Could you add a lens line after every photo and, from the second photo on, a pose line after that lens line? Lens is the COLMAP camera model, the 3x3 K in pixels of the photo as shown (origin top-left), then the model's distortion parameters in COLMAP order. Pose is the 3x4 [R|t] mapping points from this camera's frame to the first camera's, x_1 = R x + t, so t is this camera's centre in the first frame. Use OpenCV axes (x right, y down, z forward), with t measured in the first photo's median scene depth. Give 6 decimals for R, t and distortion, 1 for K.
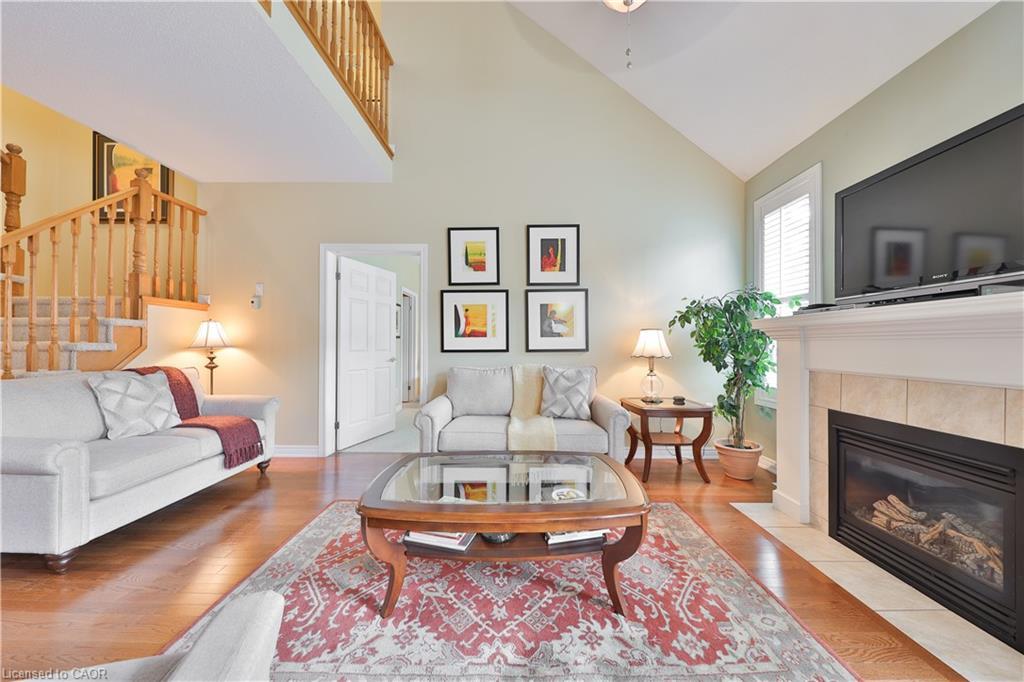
lens RADIAL K [[348.4, 0, 513.3], [0, 348.4, 337.6], [0, 0, 1]] dist [0.001350, -0.002569]
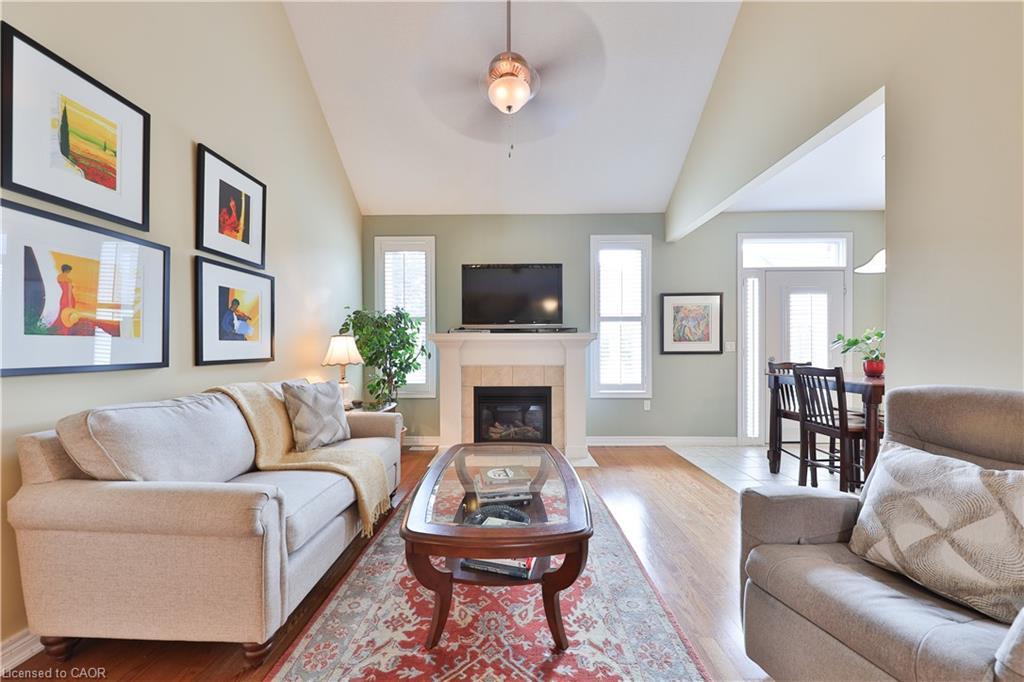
lens RADIAL K [[348.4, 0, 513.0], [0, 348.4, 353.8], [0, 0, 1]] dist [0.001350, -0.002569]
pose [[-0.002179, -0.012591, 0.999918, -0.618178], [-0.018979, 0.999741, 0.012547, 0.006103], [-0.999818, -0.018950, -0.002417, 0.555553]]
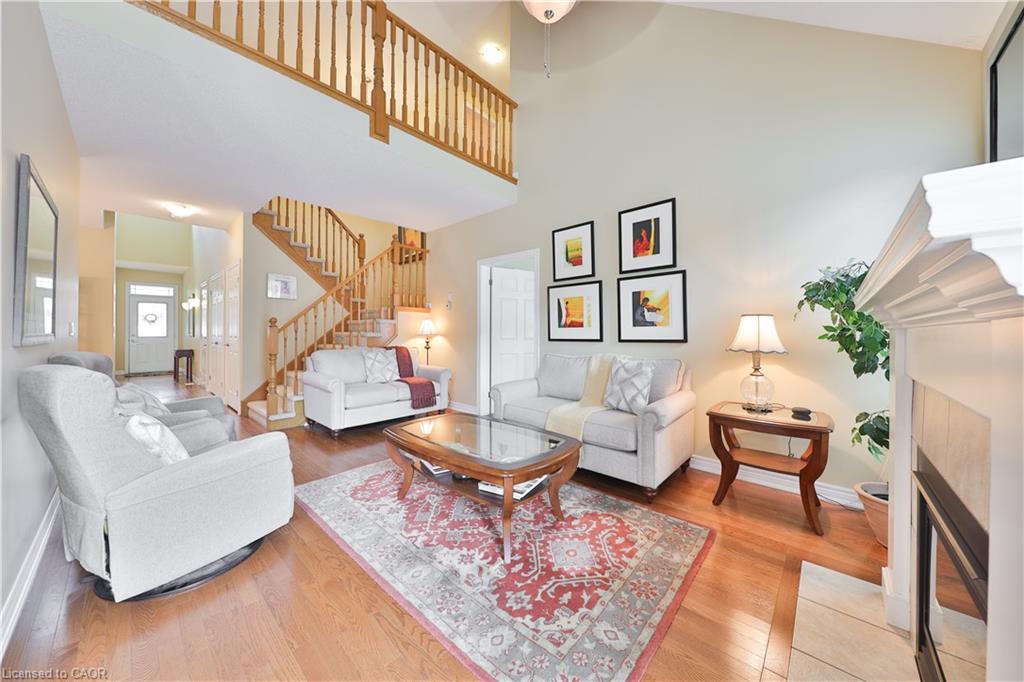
lens RADIAL K [[348.4, 0, 506.9], [0, 348.4, 334.3], [0, 0, 1]] dist [0.001350, -0.002569]
pose [[0.736897, 0.003010, -0.675998, 0.541767], [0.013526, 0.999724, 0.019195, -0.004012], [0.675870, -0.023288, 0.736653, 0.068109]]
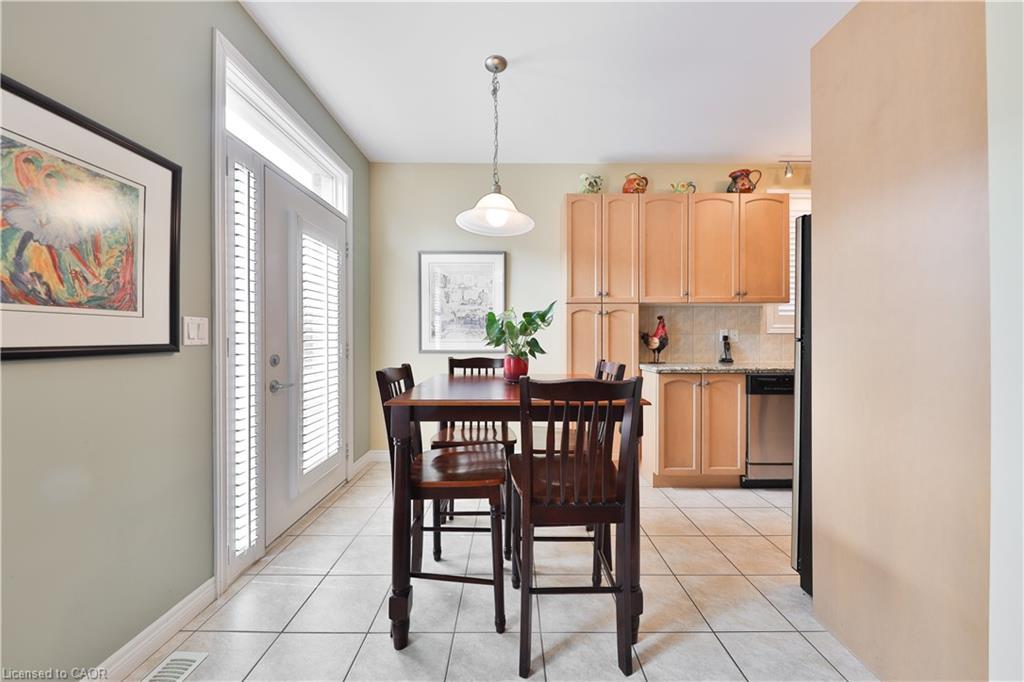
lens RADIAL K [[348.4, 0, 510.1], [0, 348.4, 339.0], [0, 0, 1]] dist [0.001350, -0.002569]
pose [[-0.999985, -0.000872, -0.005385, 0.323234], [-0.000769, 0.999816, -0.019170, -0.001298], [0.005401, -0.019166, -0.999802, 0.181614]]
